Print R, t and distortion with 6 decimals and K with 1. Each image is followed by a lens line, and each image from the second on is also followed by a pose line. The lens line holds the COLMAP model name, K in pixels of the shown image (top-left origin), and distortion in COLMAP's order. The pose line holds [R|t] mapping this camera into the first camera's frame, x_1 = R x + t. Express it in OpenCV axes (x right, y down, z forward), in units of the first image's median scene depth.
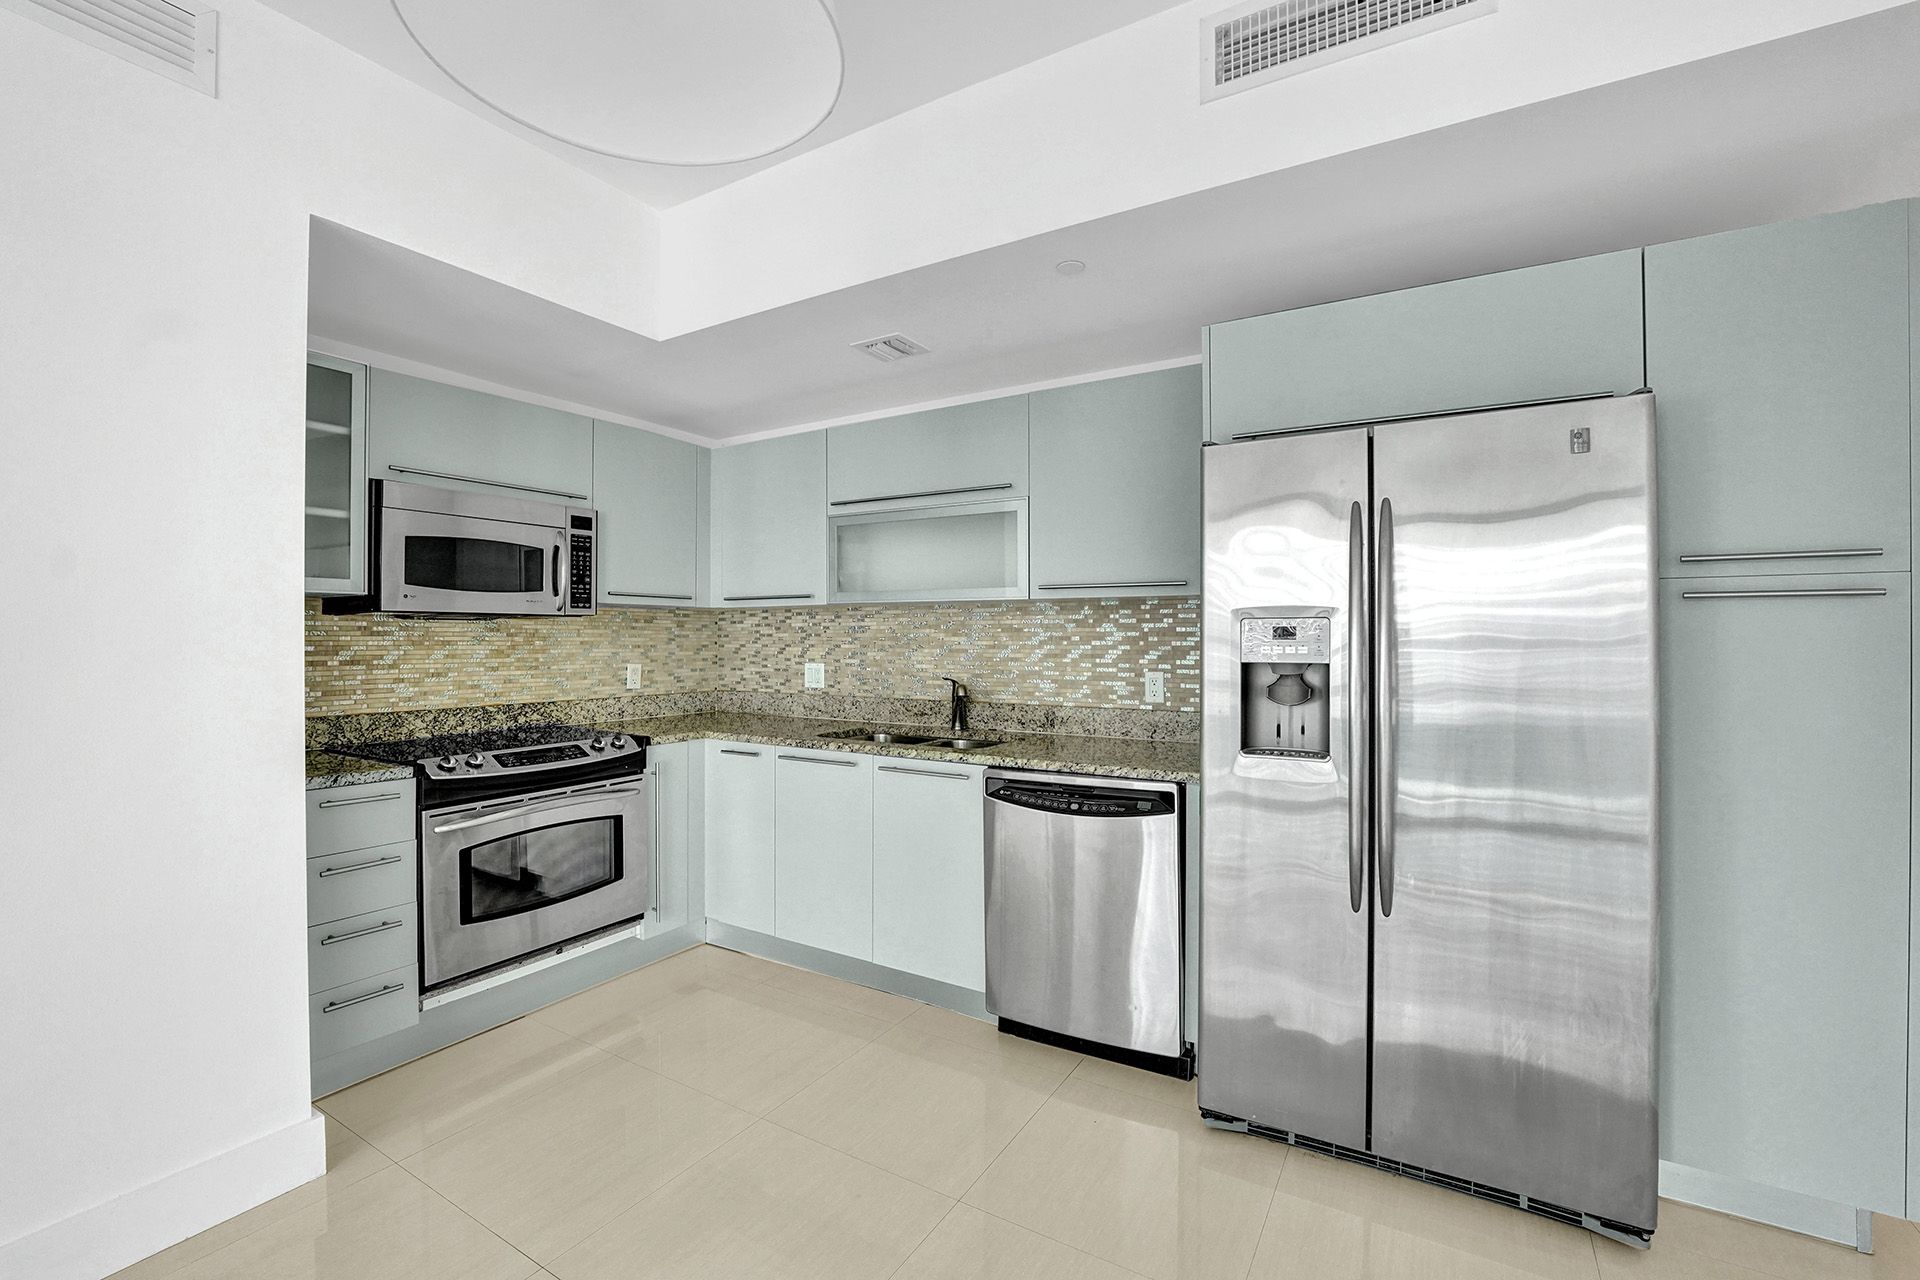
lens RADIAL K [[825.0, 0, 960.9], [0, 825.0, 646.6], [0, 0, 1]] dist [-0.020541, 0.000602]
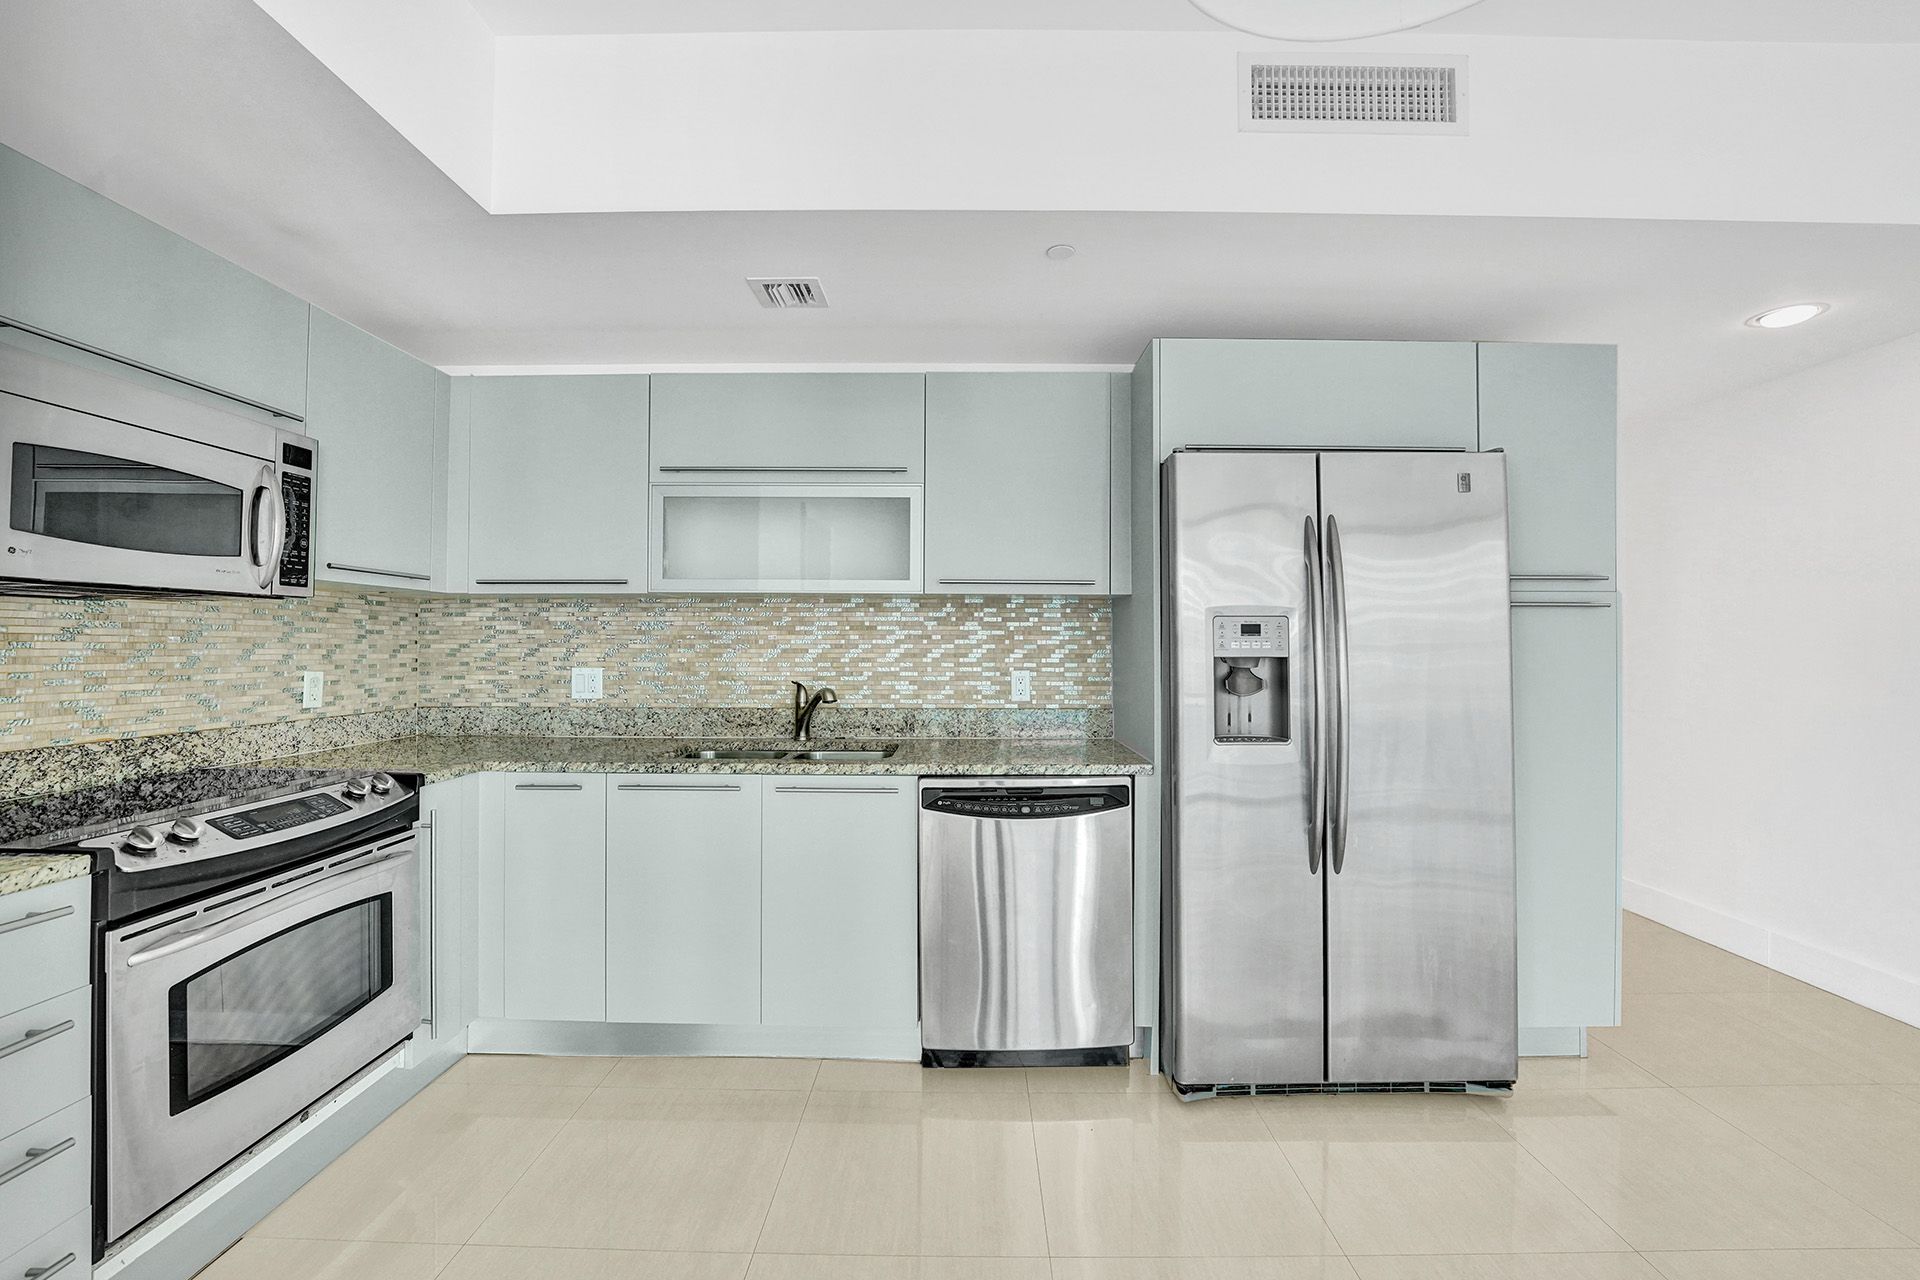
lens RADIAL K [[825.0, 0, 968.0], [0, 825.0, 642.2], [0, 0, 1]] dist [-0.020541, 0.000602]
pose [[0.857348, 0.003240, 0.514726, -0.342117], [0.003388, 0.999923, -0.011938, 0.008121], [-0.514725, 0.011979, 0.857271, 0.170628]]
